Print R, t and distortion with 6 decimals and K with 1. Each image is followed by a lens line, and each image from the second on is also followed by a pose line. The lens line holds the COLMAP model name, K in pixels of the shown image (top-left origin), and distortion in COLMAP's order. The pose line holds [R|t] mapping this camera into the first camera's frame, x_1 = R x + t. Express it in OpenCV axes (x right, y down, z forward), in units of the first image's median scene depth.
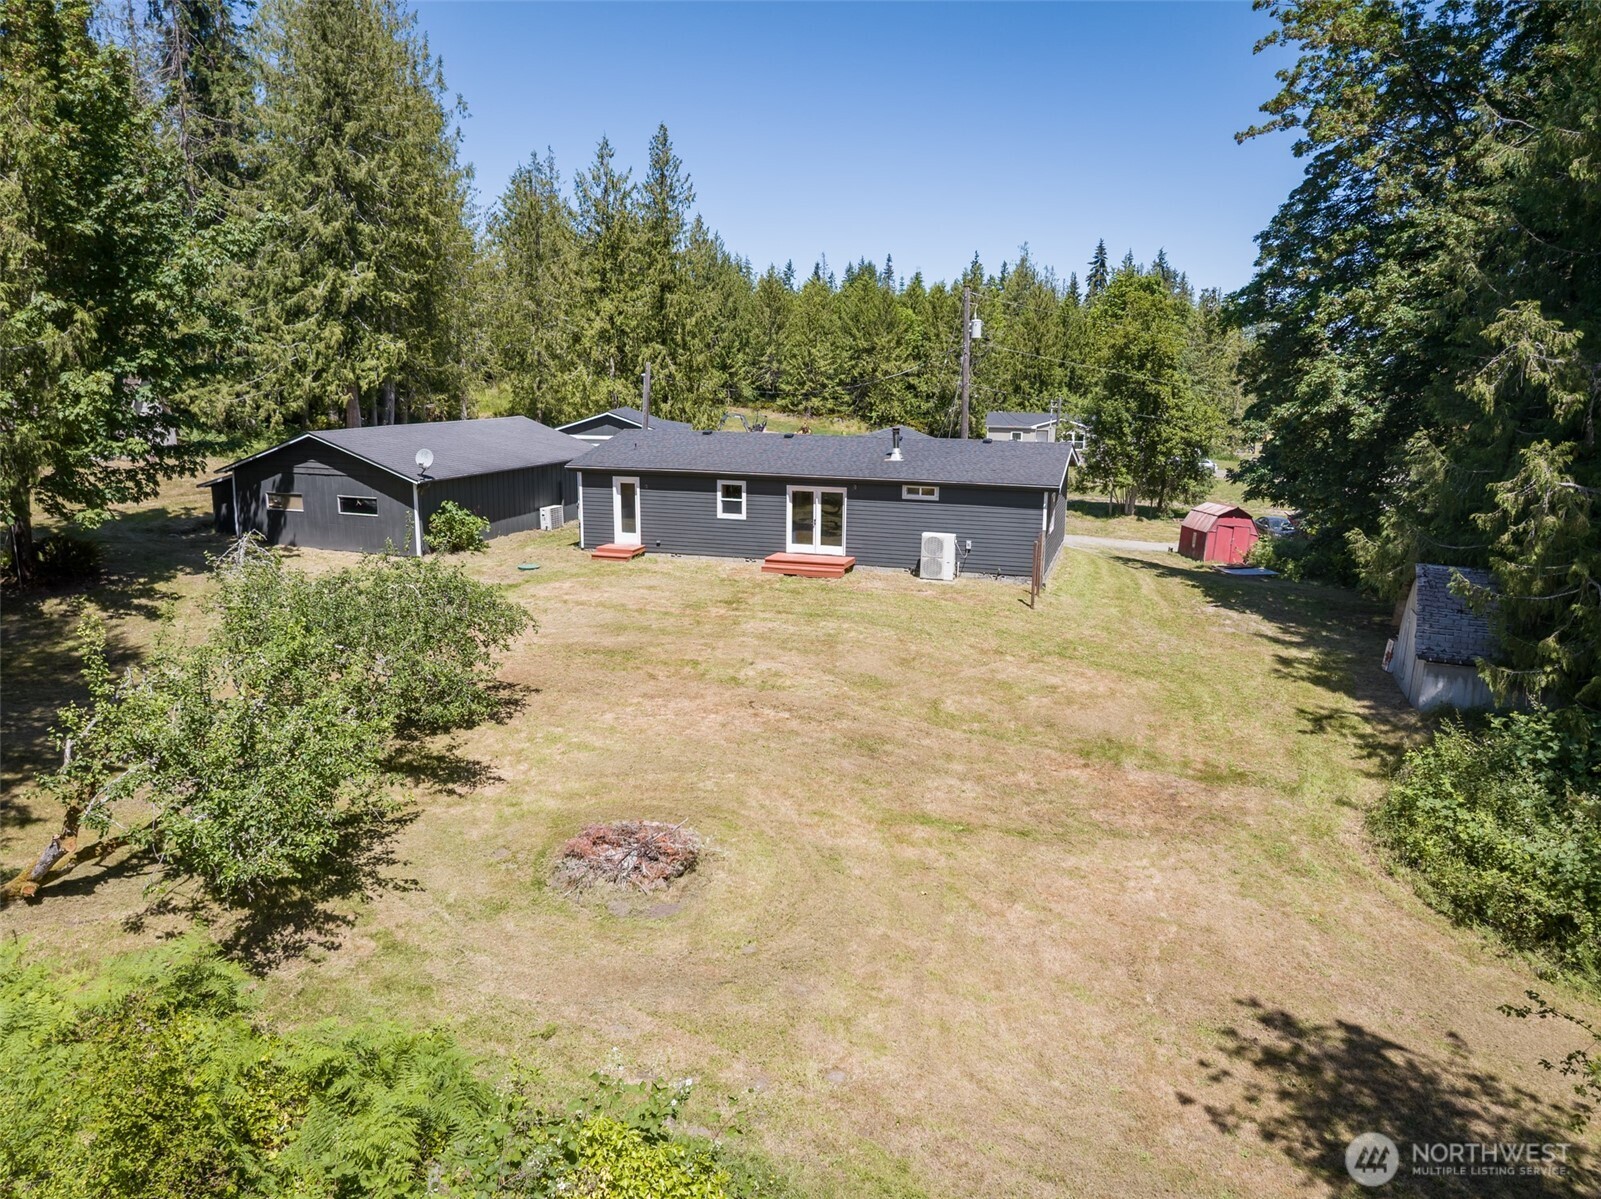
lens RADIAL K [[1122.0, 0, 799.9], [0, 1122.0, 600.4], [0, 0, 1]] dist [-0.021720, -0.004100]
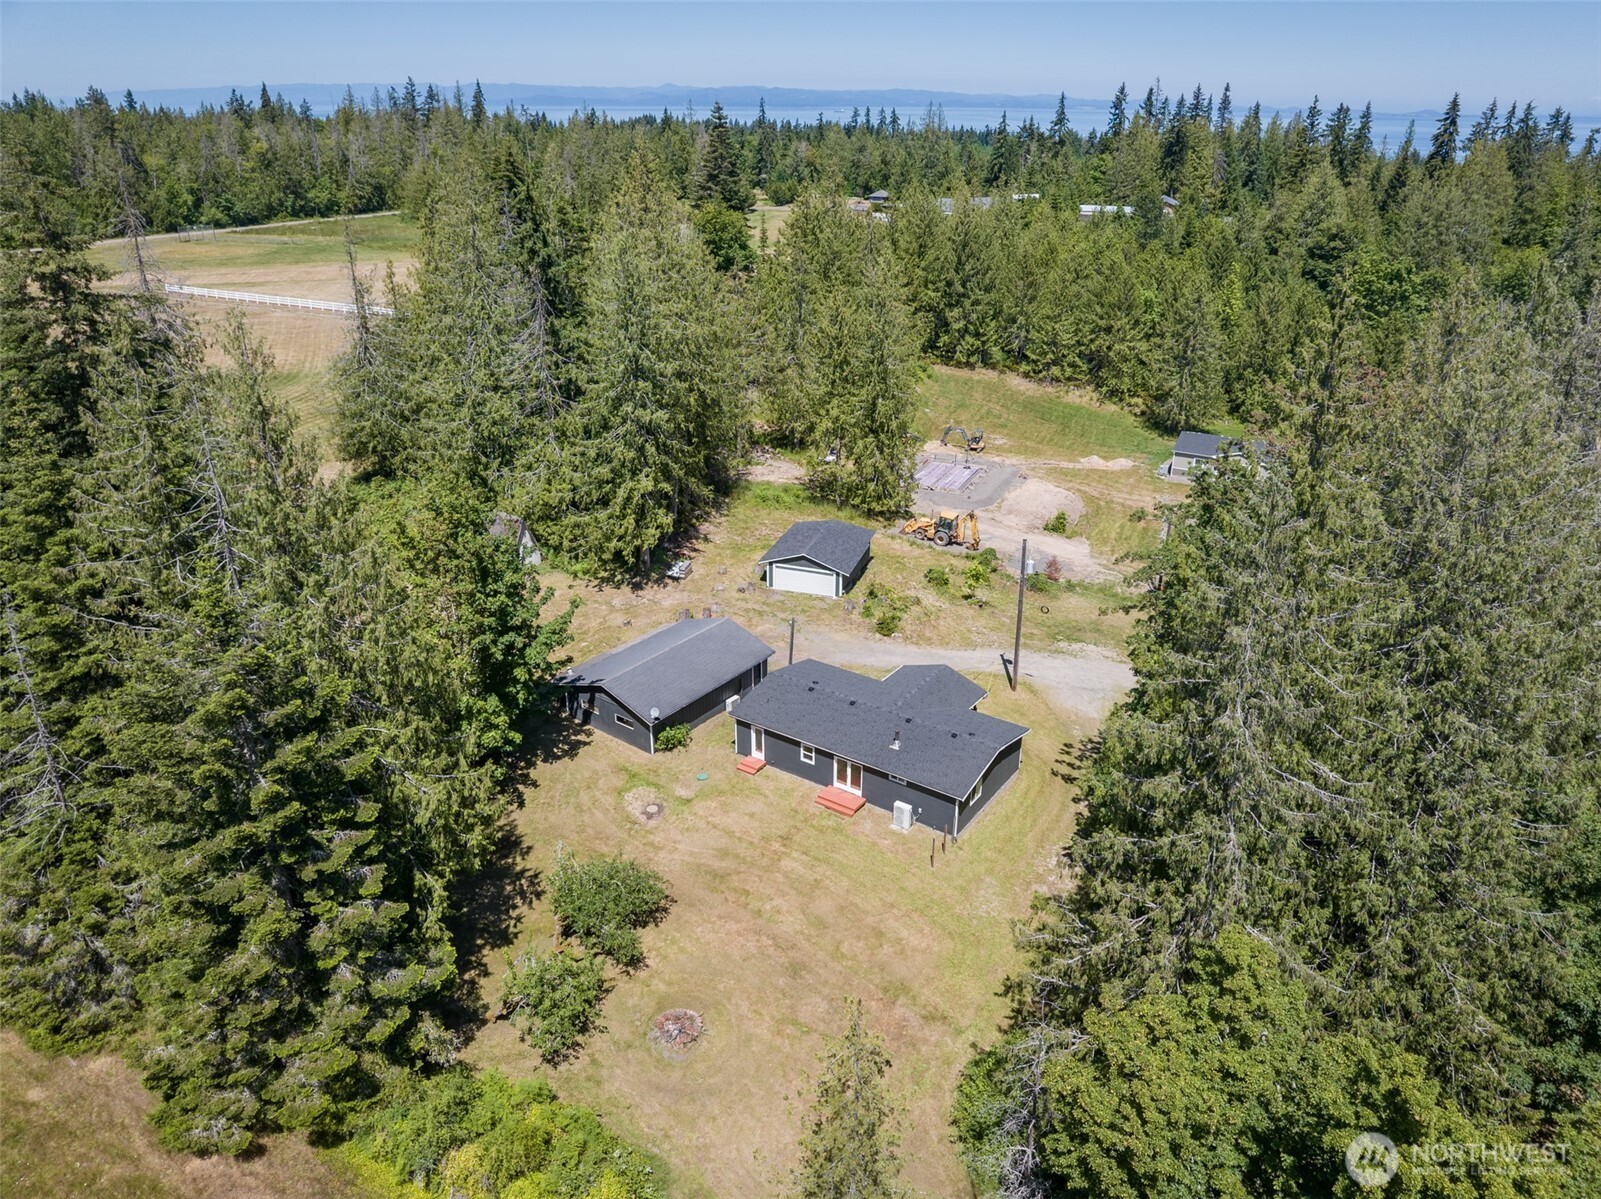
lens RADIAL K [[1122.0, 0, 802.0], [0, 1122.0, 599.6], [0, 0, 1]] dist [-0.021720, -0.004100]
pose [[0.954848, 0.113120, -0.274717, 0.392839], [-0.049821, 0.972550, 0.227299, -0.725024], [0.292888, -0.203349, 0.934273, -0.652870]]
